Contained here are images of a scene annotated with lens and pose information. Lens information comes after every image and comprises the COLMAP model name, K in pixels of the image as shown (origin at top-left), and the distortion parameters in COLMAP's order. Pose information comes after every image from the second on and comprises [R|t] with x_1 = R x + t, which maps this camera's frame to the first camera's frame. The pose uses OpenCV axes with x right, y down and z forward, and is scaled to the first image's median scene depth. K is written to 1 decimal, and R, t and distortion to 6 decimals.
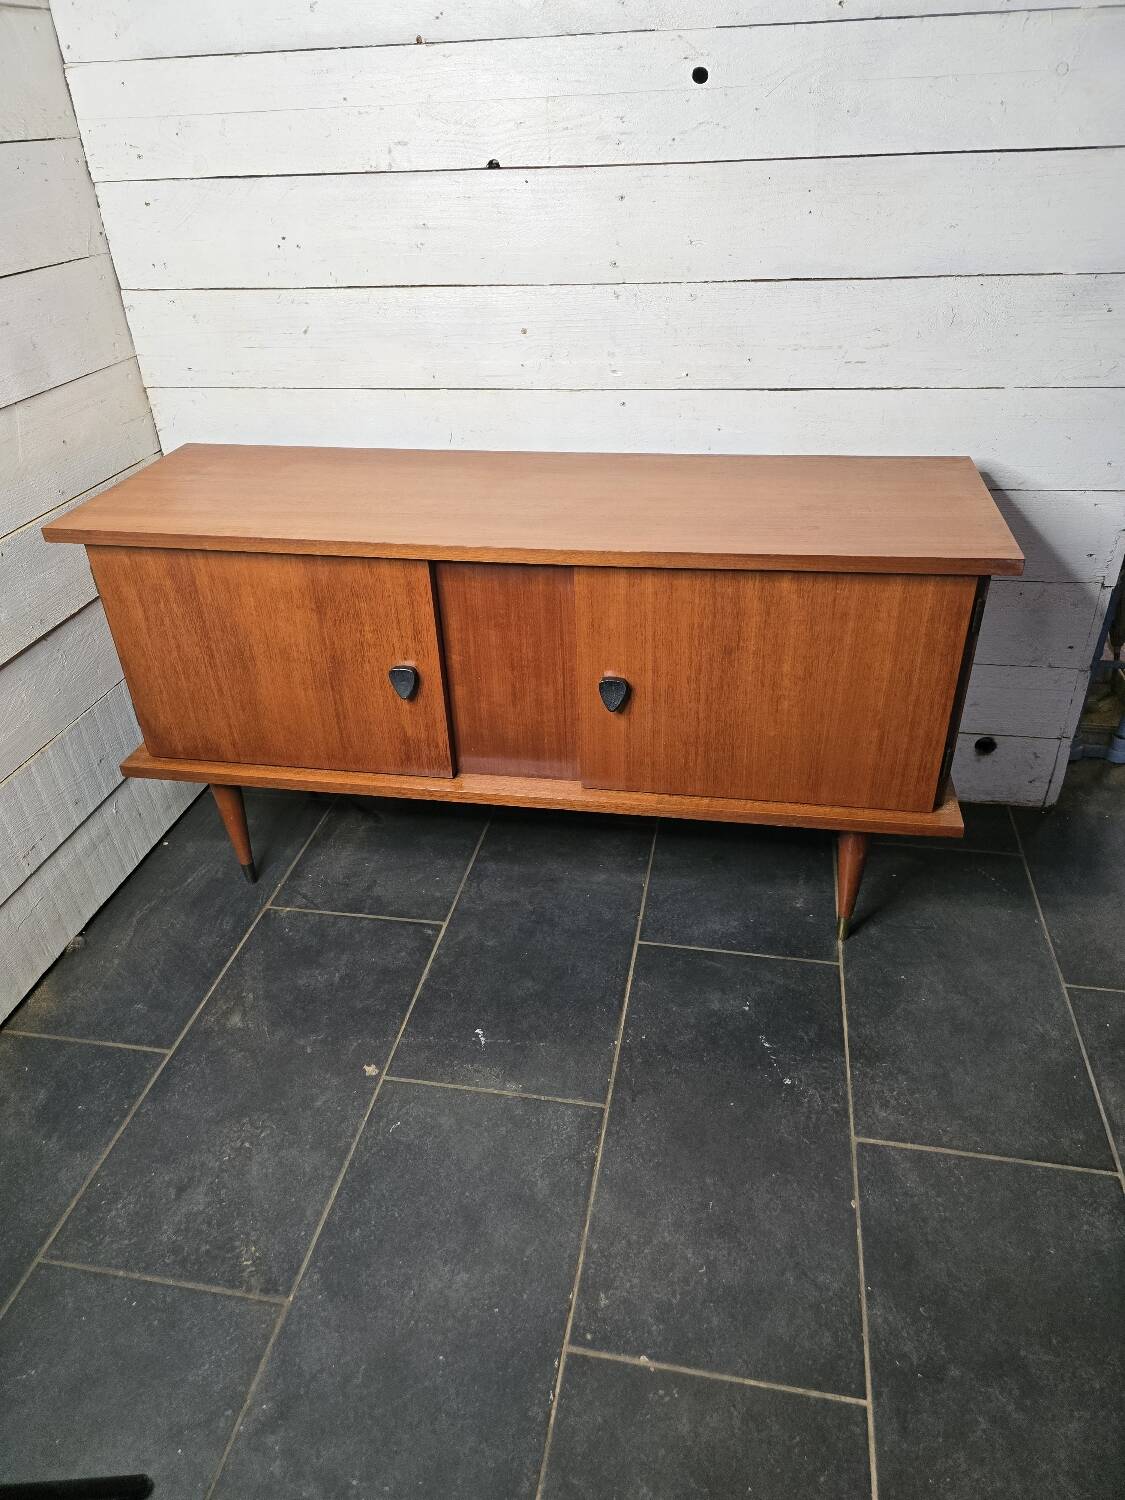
lens RADIAL K [[1023.3, 0, 562.3], [0, 1023.3, 756.0], [0, 0, 1]] dist [0.051824, -0.056479]
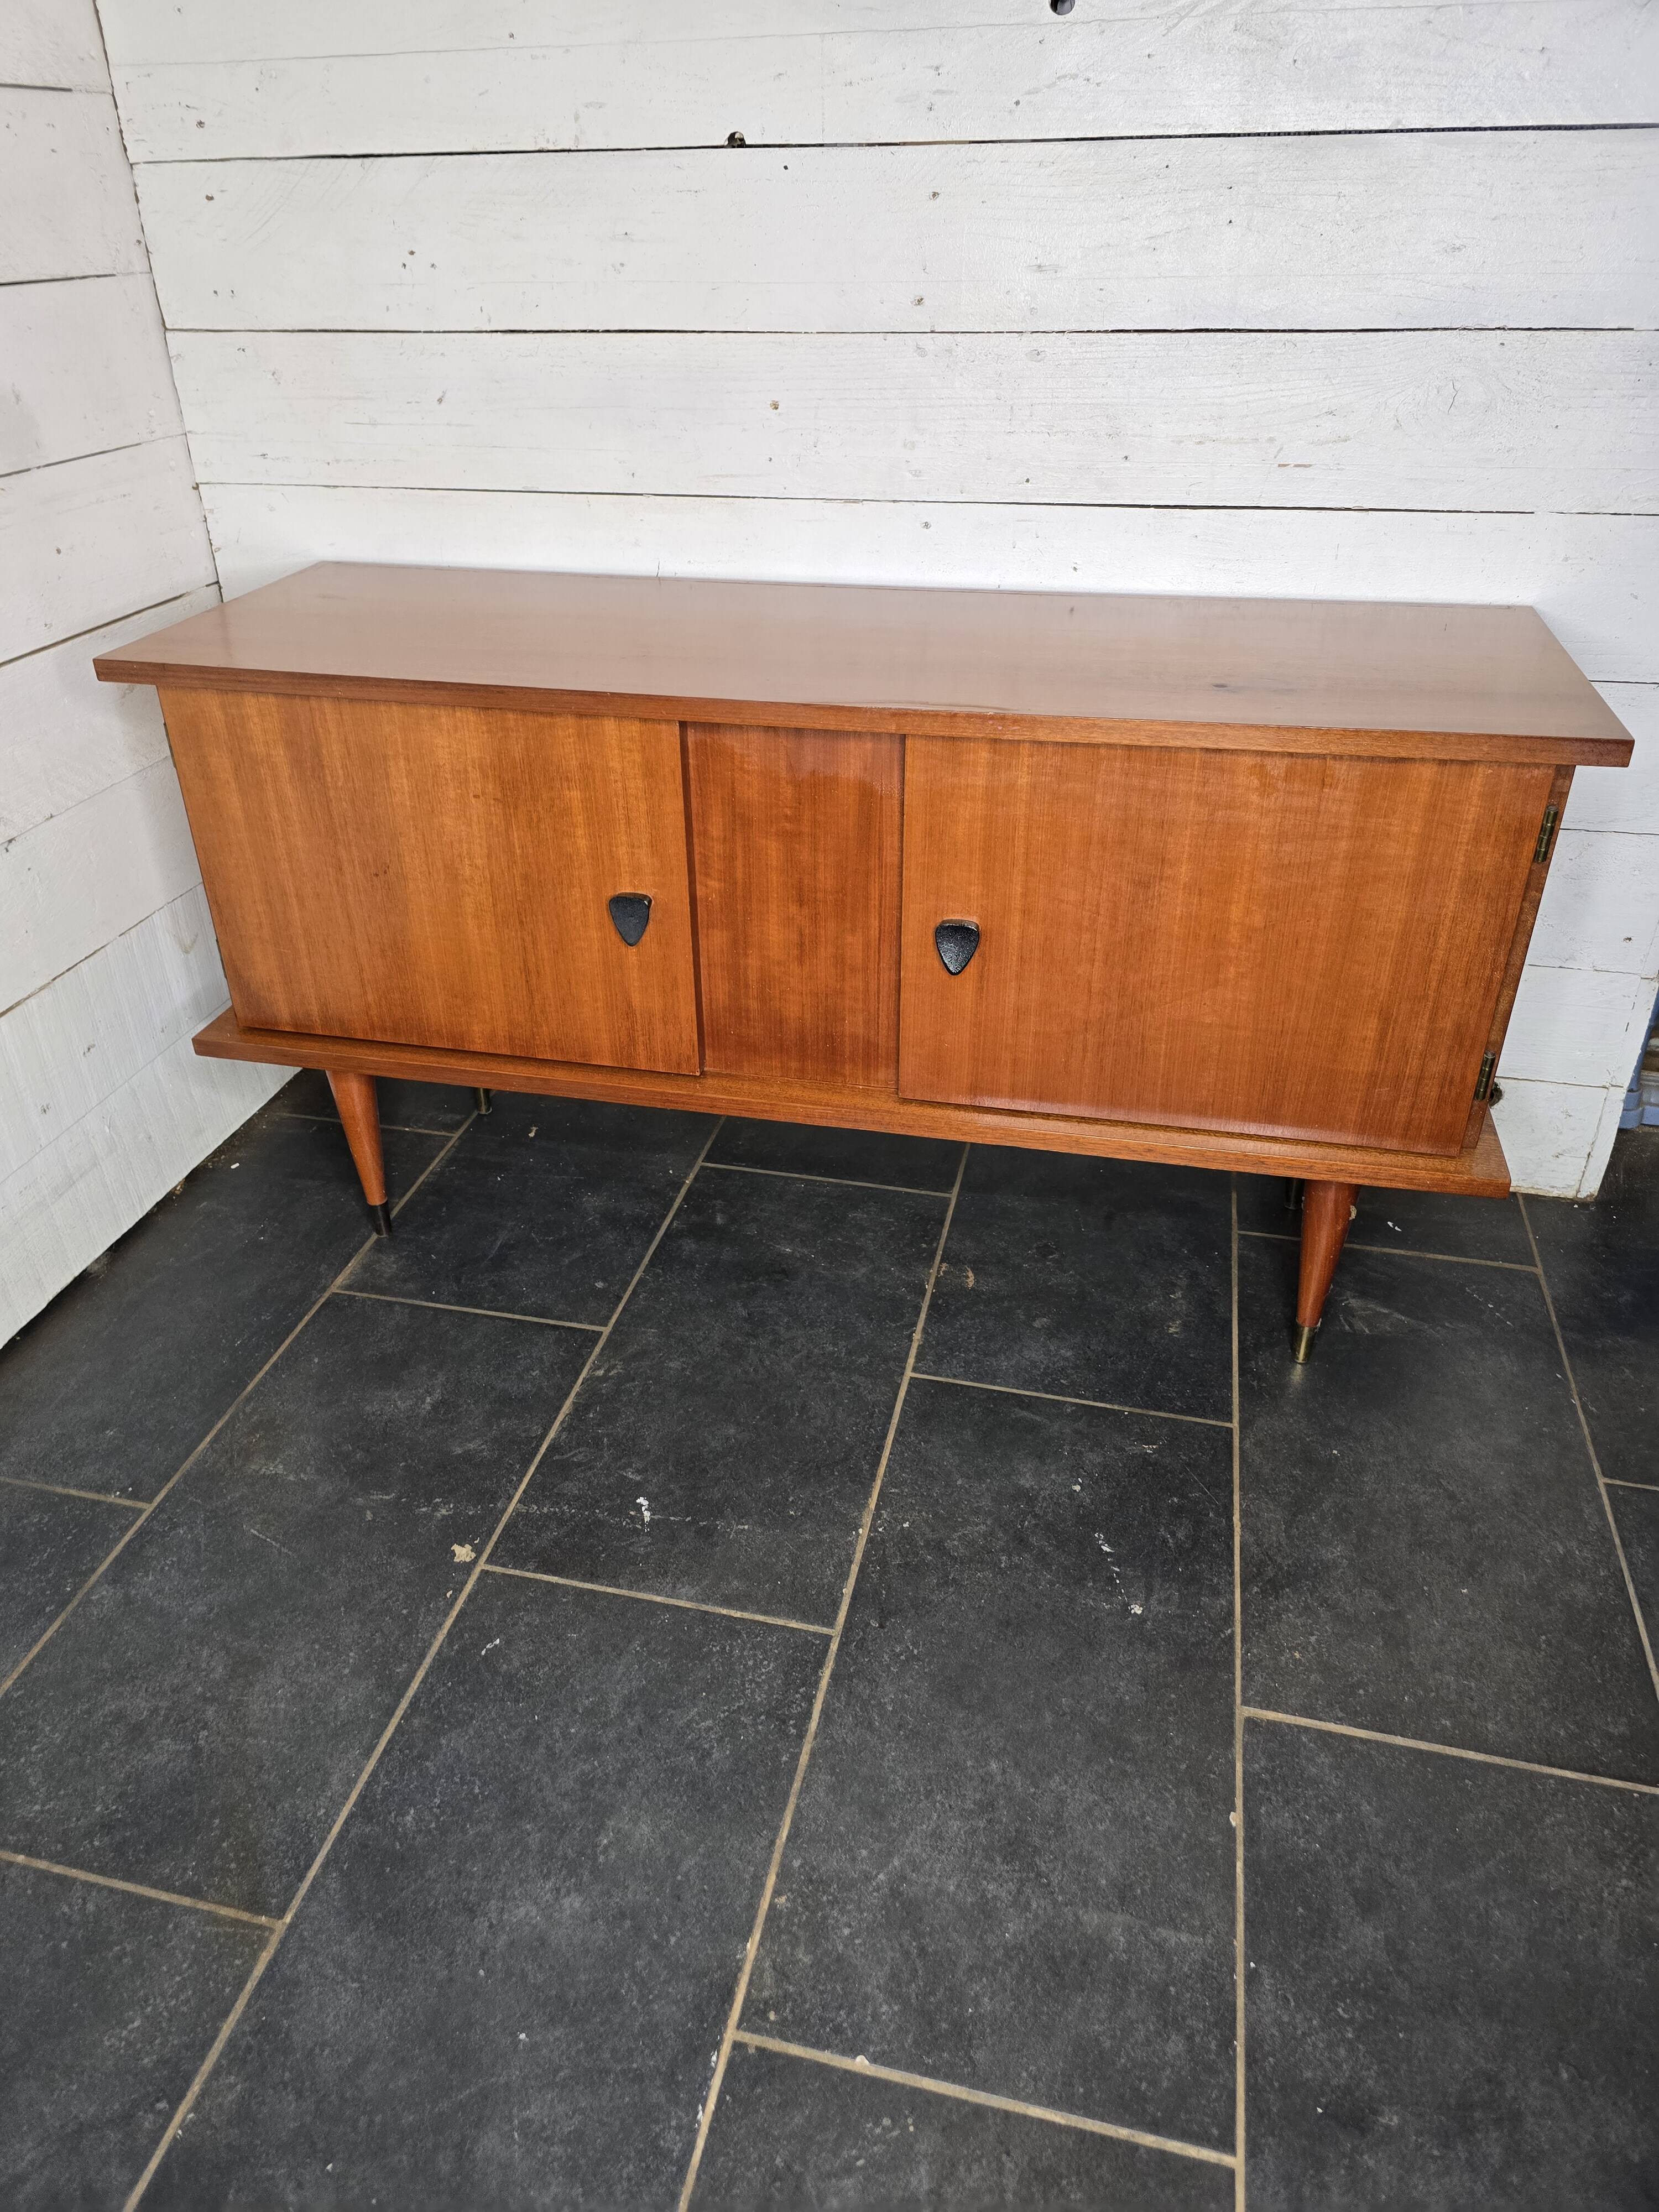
lens RADIAL K [[1509.0, 0, 812.4], [0, 1509.0, 1073.3], [0, 0, 1]] dist [0.051824, -0.056479]
pose [[0.998369, 0.046998, -0.032399, 0.041336], [-0.048211, 0.998124, -0.037733, 0.041956], [0.030565, 0.039234, 0.998762, 0.082839]]
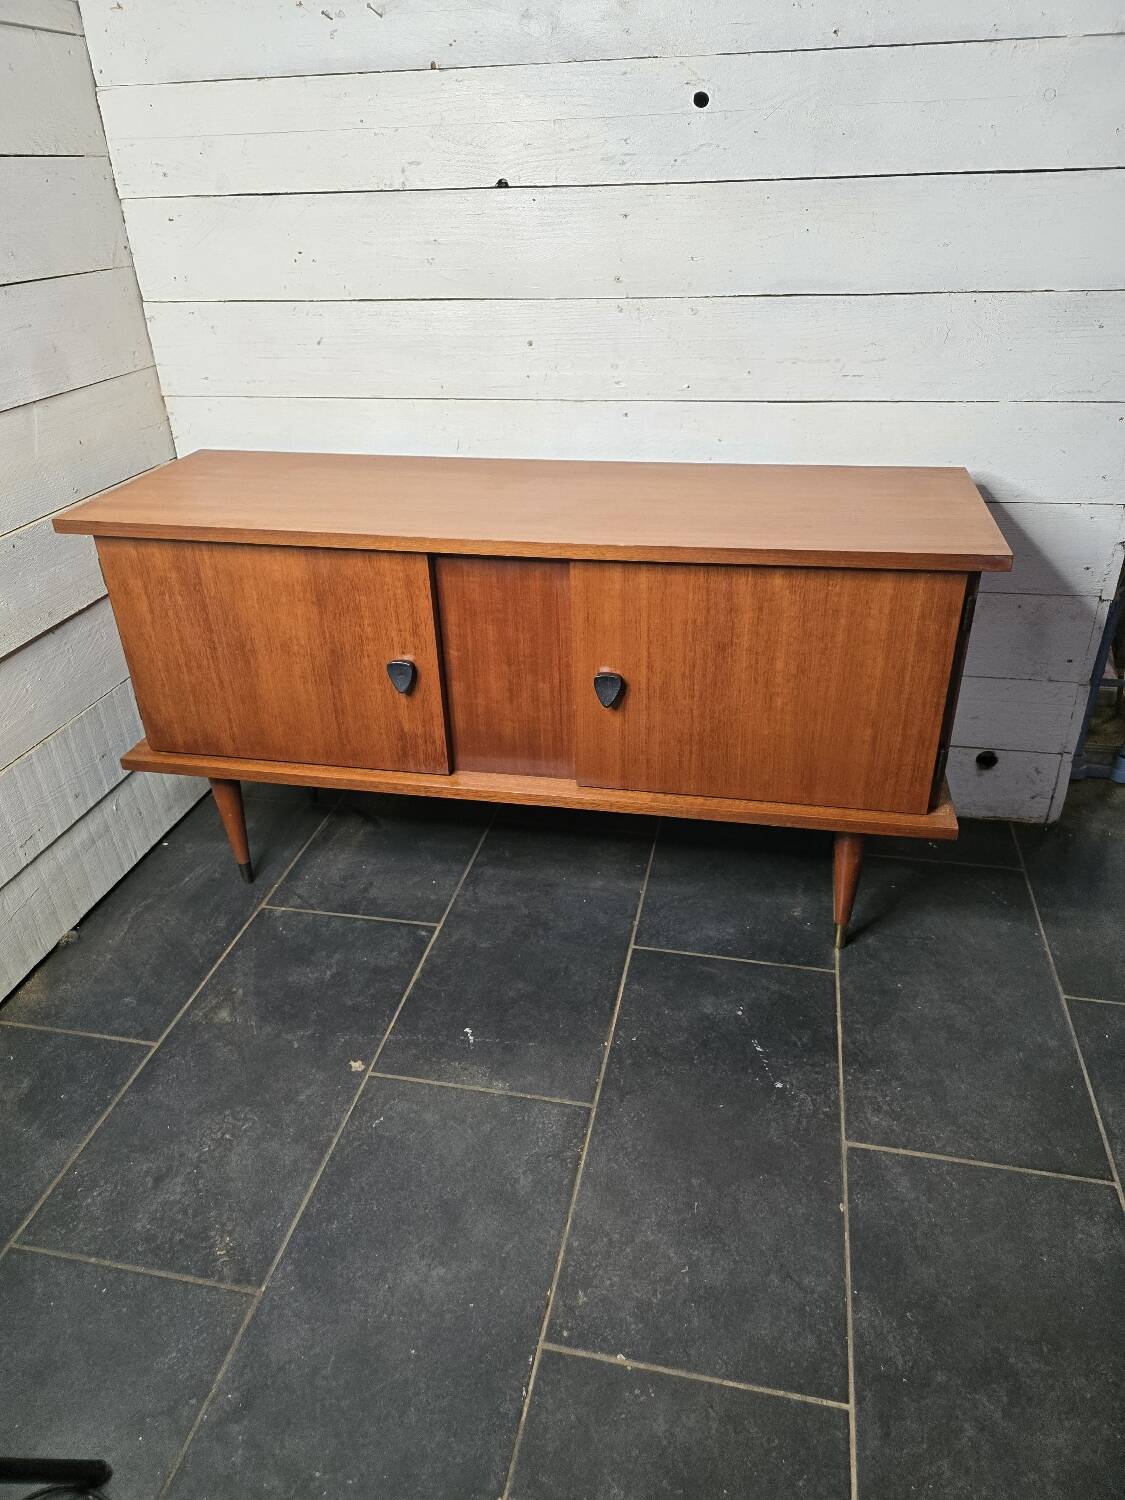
lens RADIAL K [[1023.3, 0, 569.5], [0, 1023.3, 742.5], [0, 0, 1]] dist [0.051824, -0.056479]
pose [[0.999754, 0.018010, -0.012959, 0.025827], [-0.018734, 0.998134, -0.058115, 0.050241], [0.011888, 0.058344, 0.998226, -0.002915]]
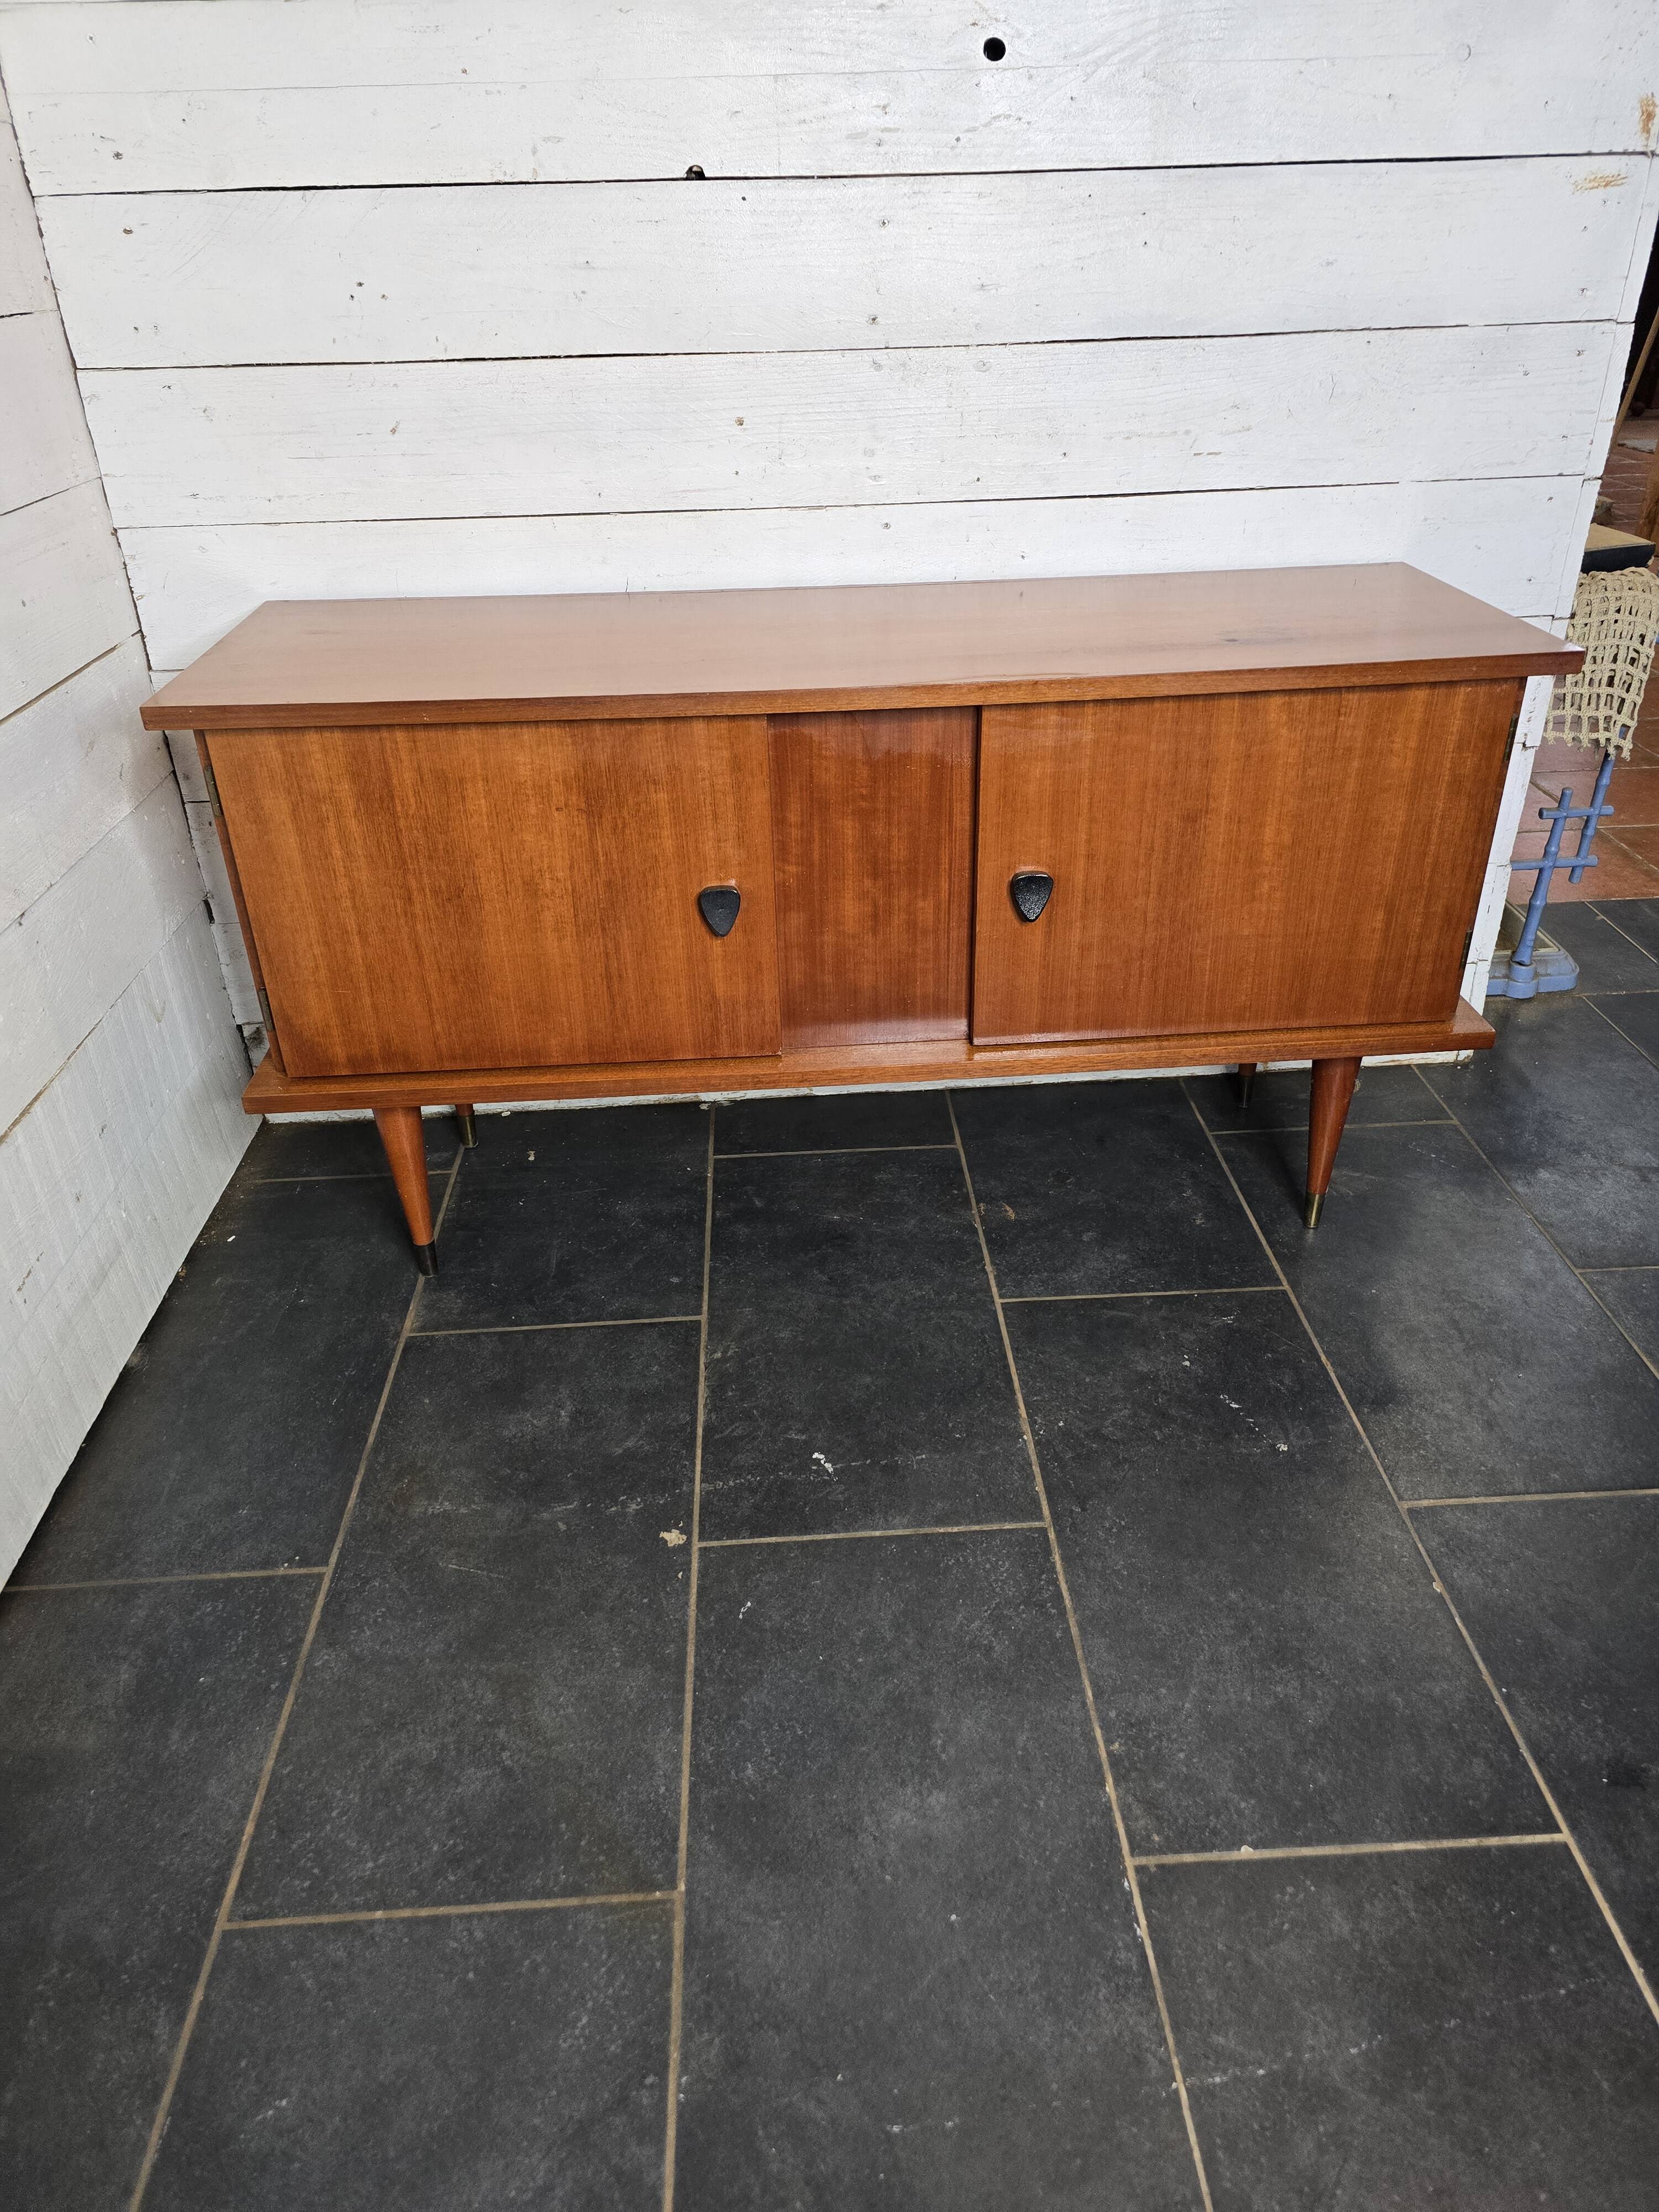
lens RADIAL K [[1509.0, 0, 844.7], [0, 1509.0, 1074.5], [0, 0, 1]] dist [0.051824, -0.056479]
pose [[0.970482, -0.103062, 0.218044, -0.264977], [0.115991, 0.992123, -0.047315, 0.079848], [-0.211450, 0.071210, 0.974791, 0.045067]]
